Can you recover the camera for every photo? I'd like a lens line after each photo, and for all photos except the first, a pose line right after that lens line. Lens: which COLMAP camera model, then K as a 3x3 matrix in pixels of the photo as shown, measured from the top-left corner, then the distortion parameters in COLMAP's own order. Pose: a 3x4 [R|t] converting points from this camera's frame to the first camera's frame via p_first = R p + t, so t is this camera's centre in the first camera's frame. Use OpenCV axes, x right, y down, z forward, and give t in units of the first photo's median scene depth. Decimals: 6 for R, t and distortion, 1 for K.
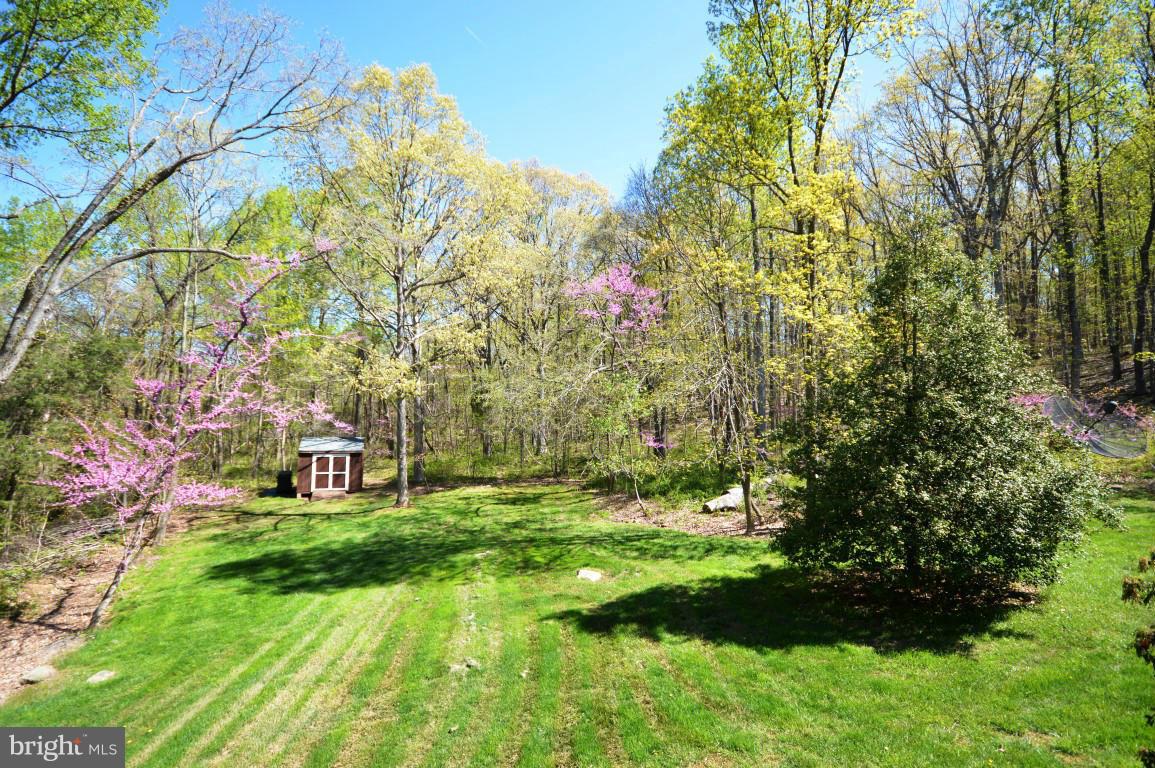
lens RADIAL K [[515.0, 0, 575.5], [0, 515.0, 388.8], [0, 0, 1]] dist [-0.000502, -0.000047]
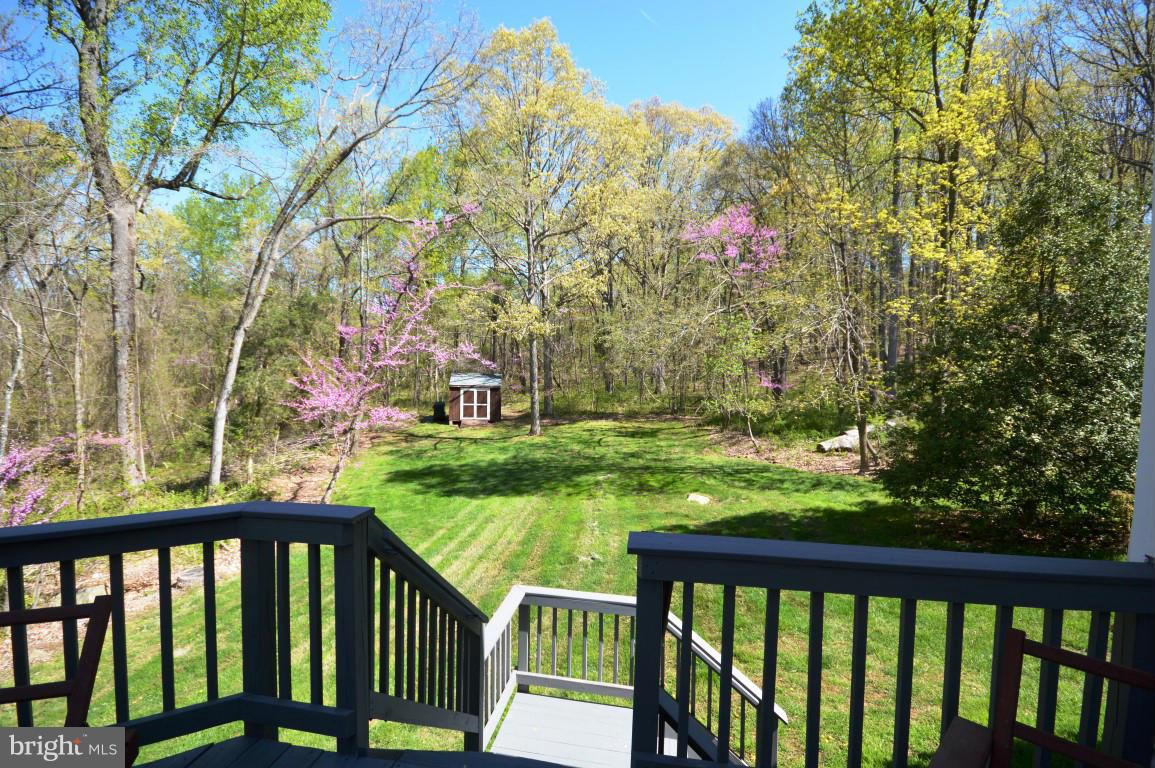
lens RADIAL K [[501.6, 0, 574.4], [0, 501.6, 384.9], [0, 0, 1]] dist [-0.000603, 0.000001]
pose [[0.971709, 0.019369, -0.235386, 0.011752], [0.006658, 0.993989, 0.109275, -0.003727], [0.236087, -0.107750, 0.965739, -0.061544]]
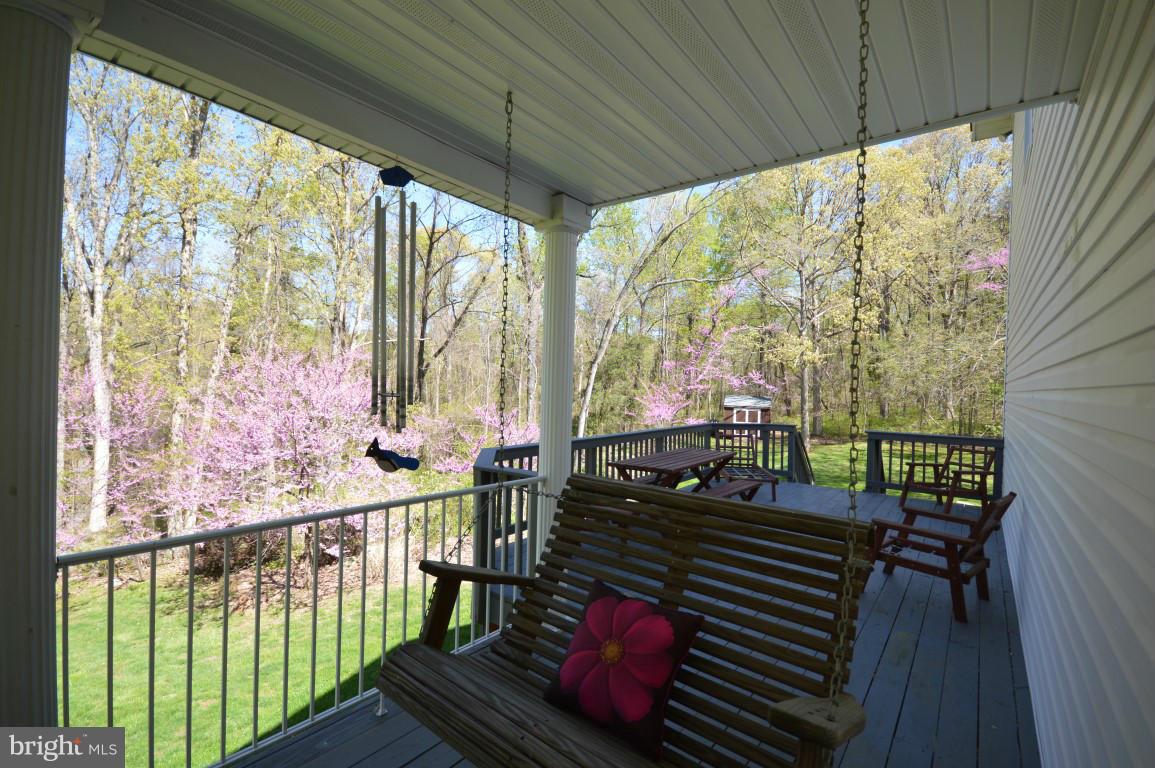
lens RADIAL K [[494.9, 0, 588.2], [0, 494.9, 385.8], [0, 0, 1]] dist [-0.000316, -0.000022]
pose [[0.754145, 0.015483, -0.656525, 0.092115], [0.029509, 0.997913, 0.057431, -0.029771], [0.656045, -0.062684, 0.752114, -0.402947]]
